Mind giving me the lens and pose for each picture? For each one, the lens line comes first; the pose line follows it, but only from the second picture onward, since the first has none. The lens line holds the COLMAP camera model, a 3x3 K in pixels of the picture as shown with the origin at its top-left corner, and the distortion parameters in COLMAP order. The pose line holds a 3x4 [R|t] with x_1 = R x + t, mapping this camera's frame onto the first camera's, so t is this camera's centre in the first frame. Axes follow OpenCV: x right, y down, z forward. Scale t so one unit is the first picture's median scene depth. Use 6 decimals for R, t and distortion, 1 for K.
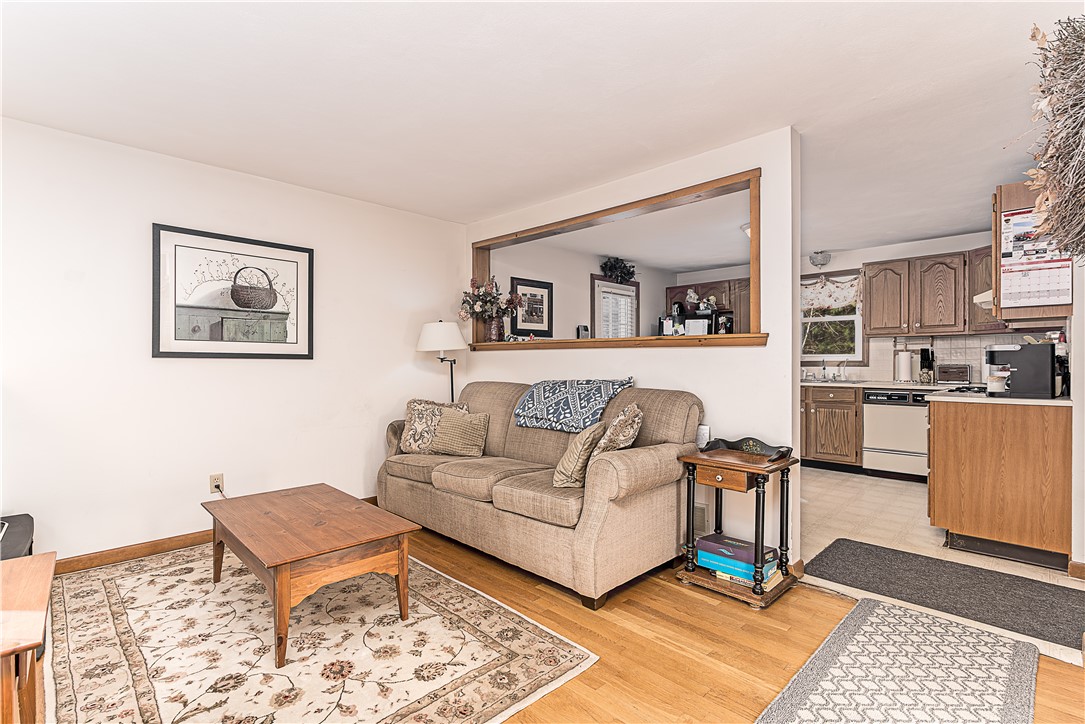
lens RADIAL K [[509.6, 0, 541.0], [0, 509.6, 365.9], [0, 0, 1]] dist [0.001171, 0.000219]
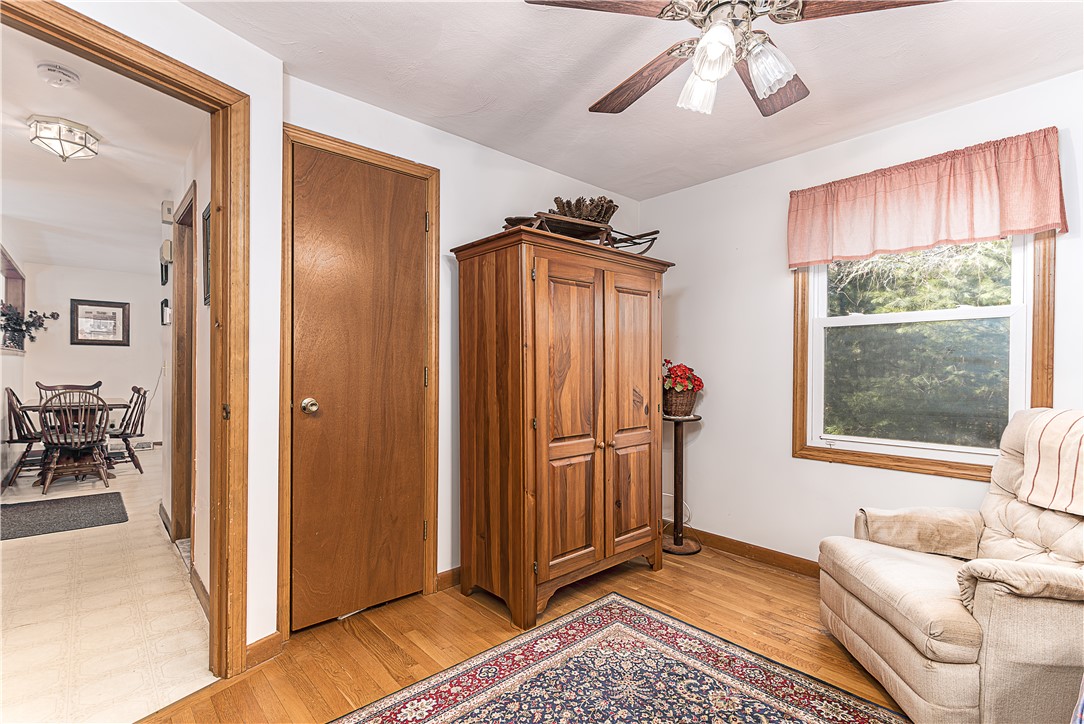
lens RADIAL K [[504.2, 0, 542.9], [0, 504.2, 369.6], [0, 0, 1]] dist [0.002655, 0.000020]
pose [[0.999061, 0.008050, -0.042564, 1.806679], [-0.008307, 0.999948, -0.005862, 0.001802], [0.042515, 0.006210, 0.999077, -0.331306]]
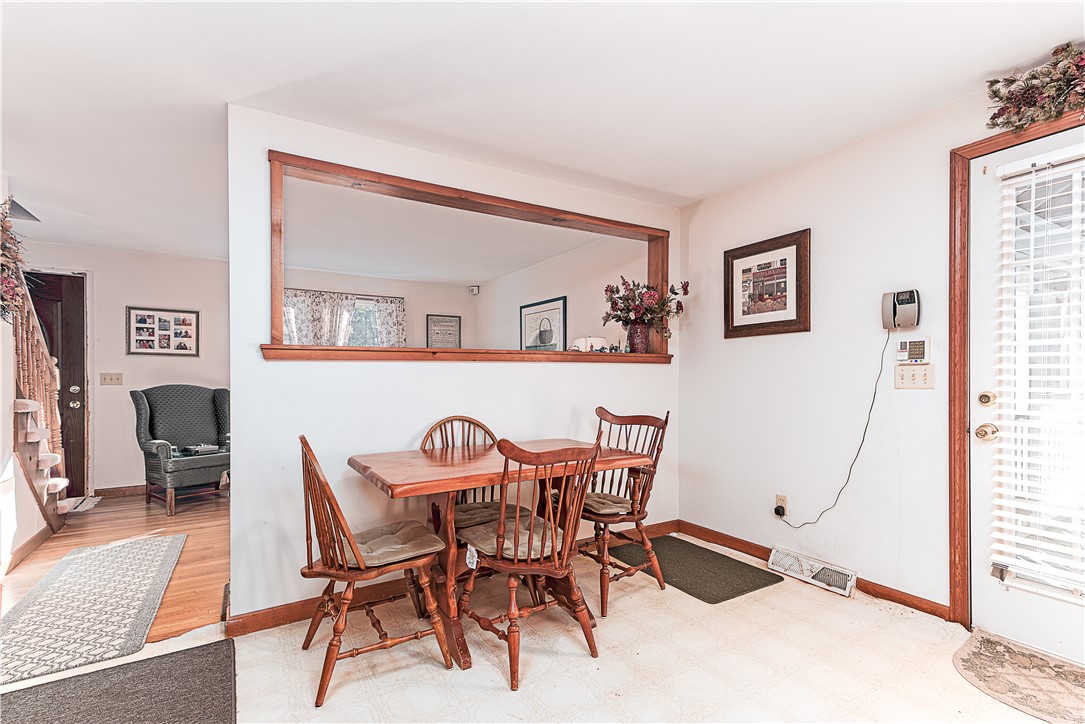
lens RADIAL K [[497.6, 0, 540.8], [0, 497.6, 382.5], [0, 0, 1]] dist [0.018187, 0.000336]
pose [[-0.233897, 0.010323, -0.972207, 0.985631], [-0.005681, 0.999912, 0.011984, -0.010812], [0.972245, 0.008326, -0.233818, 1.402649]]
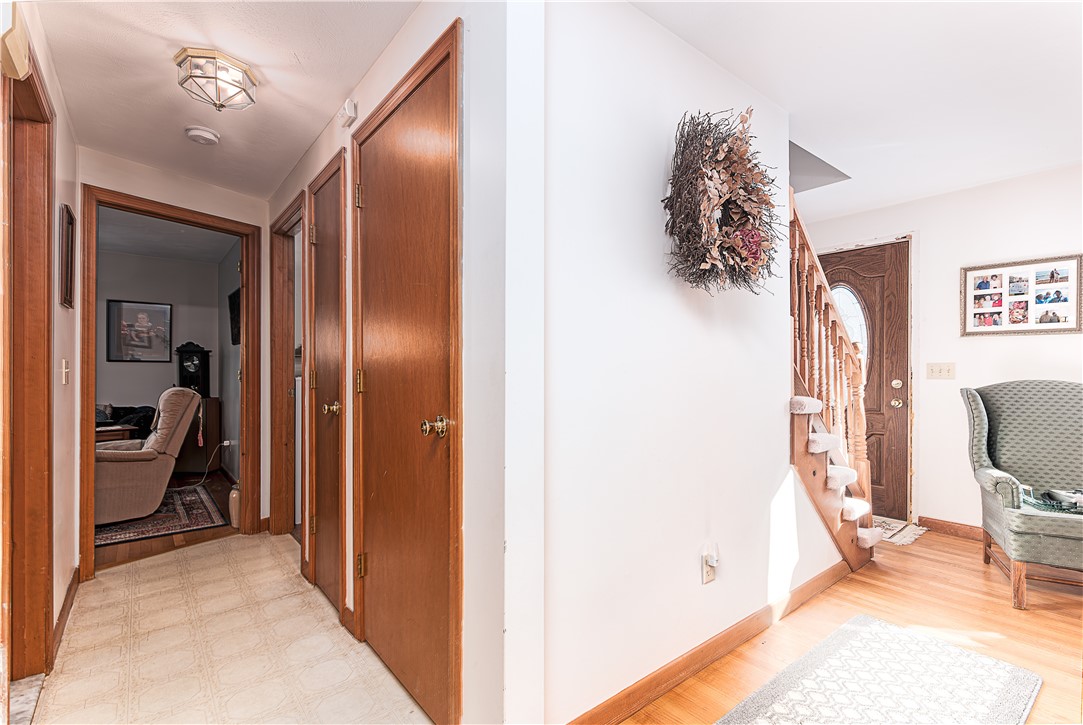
lens RADIAL K [[503.7, 0, 542.4], [0, 503.7, 370.1], [0, 0, 1]] dist [0.002655, 0.000020]
pose [[-0.995168, 0.001742, 0.098171, 0.583031], [0.002270, 0.999984, 0.005264, -0.005498], [-0.098161, 0.005462, -0.995156, 0.991956]]
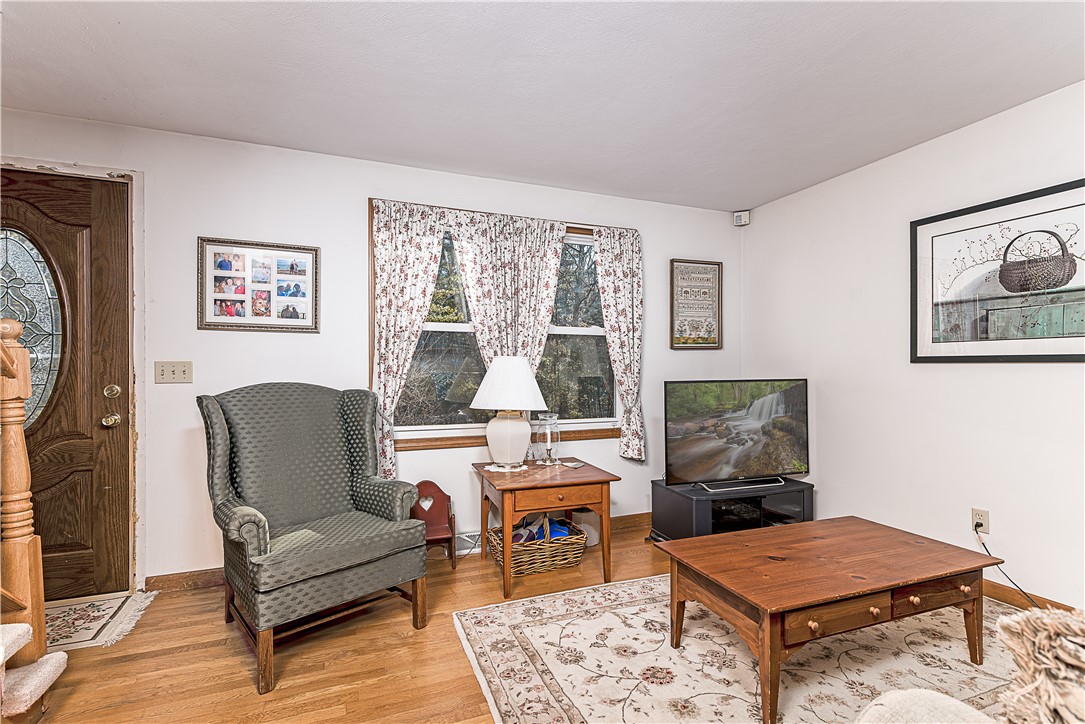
lens RADIAL K [[496.8, 0, 540.3], [0, 496.8, 373.9], [0, 0, 1]] dist [-0.000069, -0.000451]
pose [[-0.388237, 0.009302, -0.921513, 0.336549], [-0.003076, 0.999930, 0.011389, -0.003960], [0.921554, 0.007256, -0.388181, 0.667686]]
